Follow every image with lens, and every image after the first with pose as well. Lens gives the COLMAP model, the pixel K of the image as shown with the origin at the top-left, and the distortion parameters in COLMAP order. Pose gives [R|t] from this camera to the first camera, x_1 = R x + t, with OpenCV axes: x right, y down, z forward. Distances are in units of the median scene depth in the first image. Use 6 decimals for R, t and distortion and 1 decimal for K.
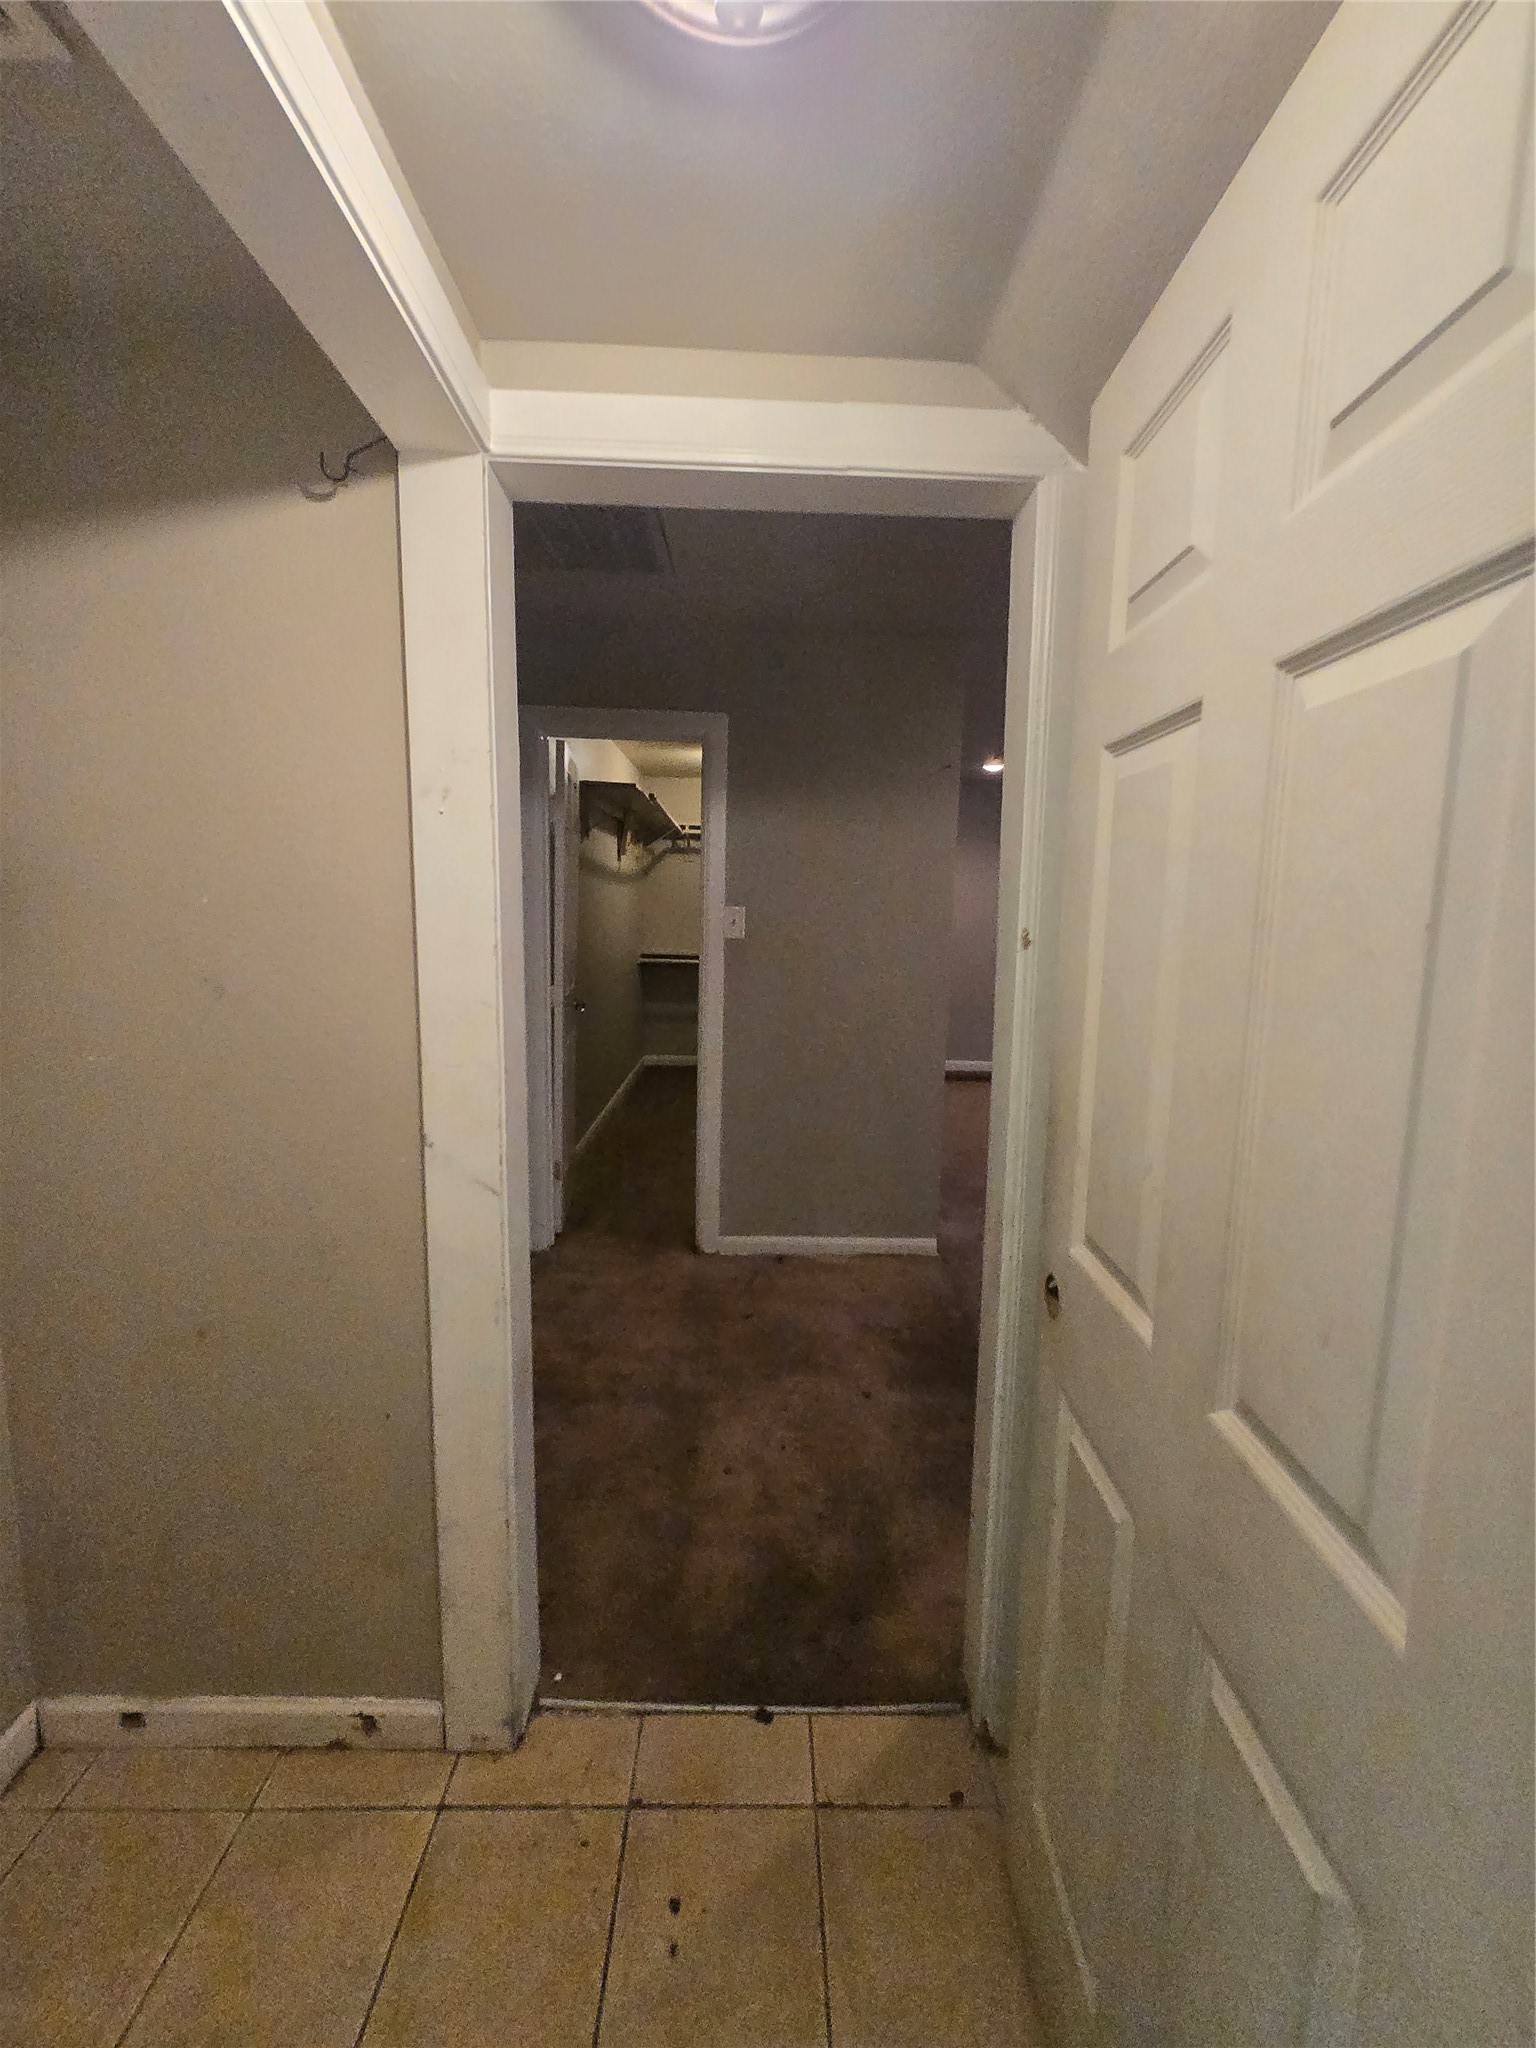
lens RADIAL K [[811.4, 0, 771.8], [0, 811.4, 1009.8], [0, 0, 1]] dist [0.000097, 0.000402]
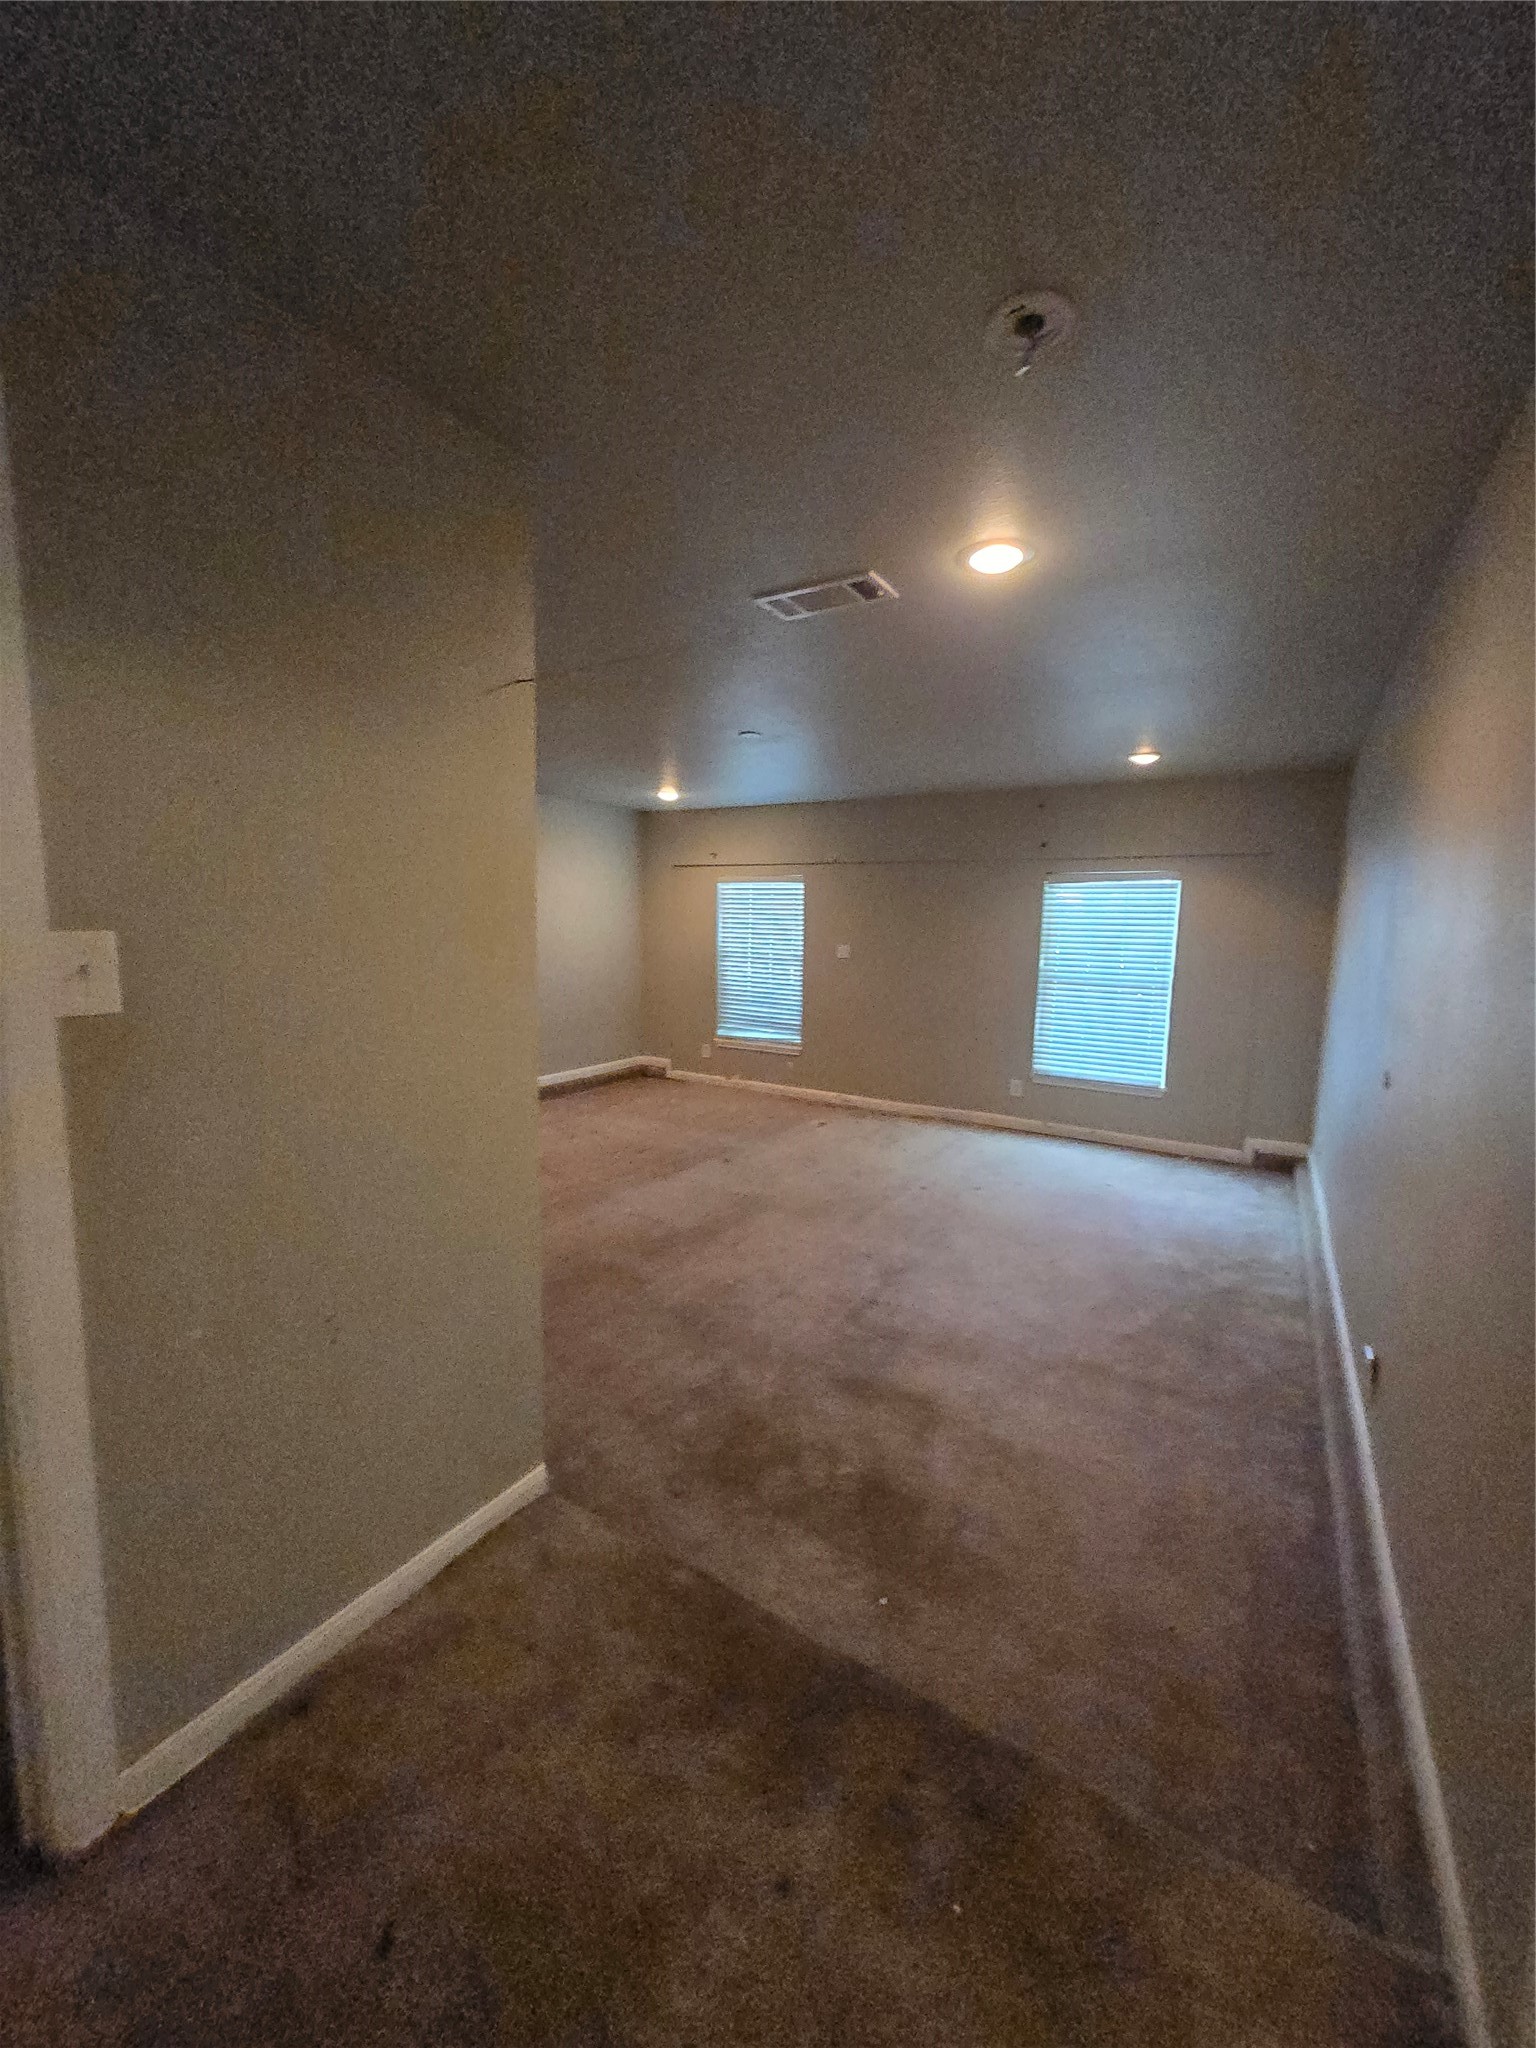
lens RADIAL K [[802.4, 0, 770.9], [0, 802.4, 1017.0], [0, 0, 1]] dist [-0.000113, -0.000319]
pose [[0.522116, -0.097542, 0.847279, -0.192685], [0.098101, 0.993713, 0.053947, -0.073623], [-0.847214, 0.054953, 0.528402, 0.512432]]
